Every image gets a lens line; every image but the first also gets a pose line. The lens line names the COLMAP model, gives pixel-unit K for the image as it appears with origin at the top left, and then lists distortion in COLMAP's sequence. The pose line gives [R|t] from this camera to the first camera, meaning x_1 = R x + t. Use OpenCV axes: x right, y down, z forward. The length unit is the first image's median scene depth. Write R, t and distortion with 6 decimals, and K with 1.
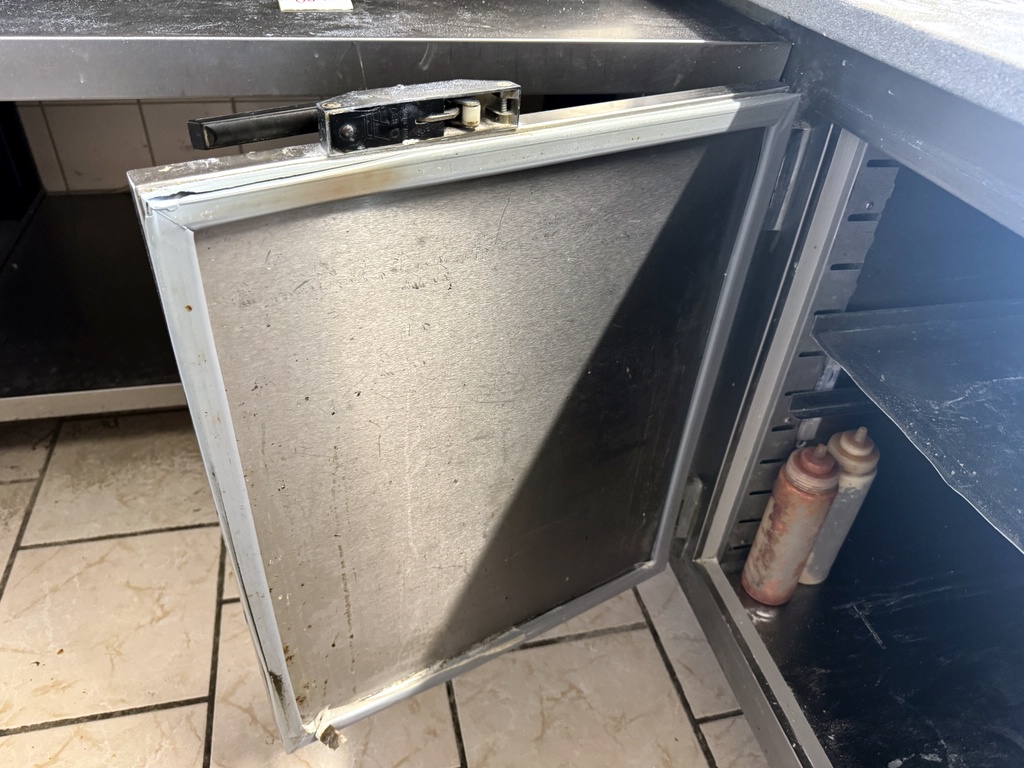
lens RADIAL K [[736.2, 0, 512.6], [0, 736.2, 387.7], [0, 0, 1]] dist [0.027741, -0.041556]
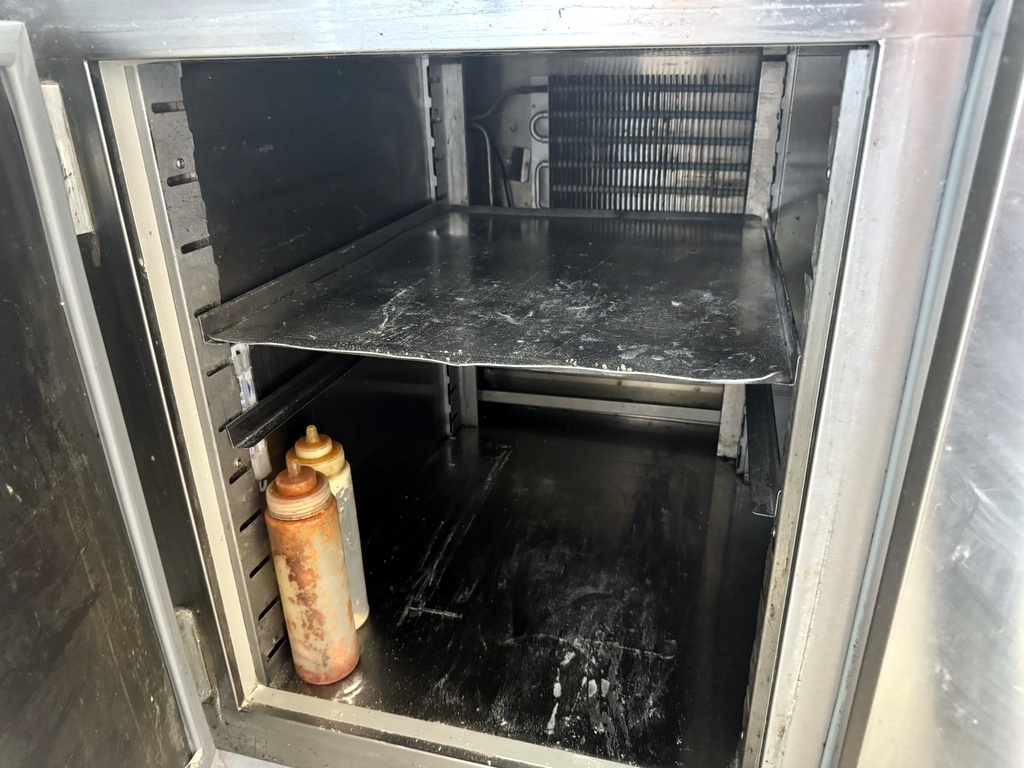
lens RADIAL K [[736.2, 0, 494.9], [0, 736.2, 406.8], [0, 0, 1]] dist [0.027741, -0.041556]
pose [[0.480231, -0.422951, 0.768434, -0.079406], [0.574512, 0.813664, 0.088807, 0.085480], [-0.662808, 0.398826, 0.633737, 0.297926]]
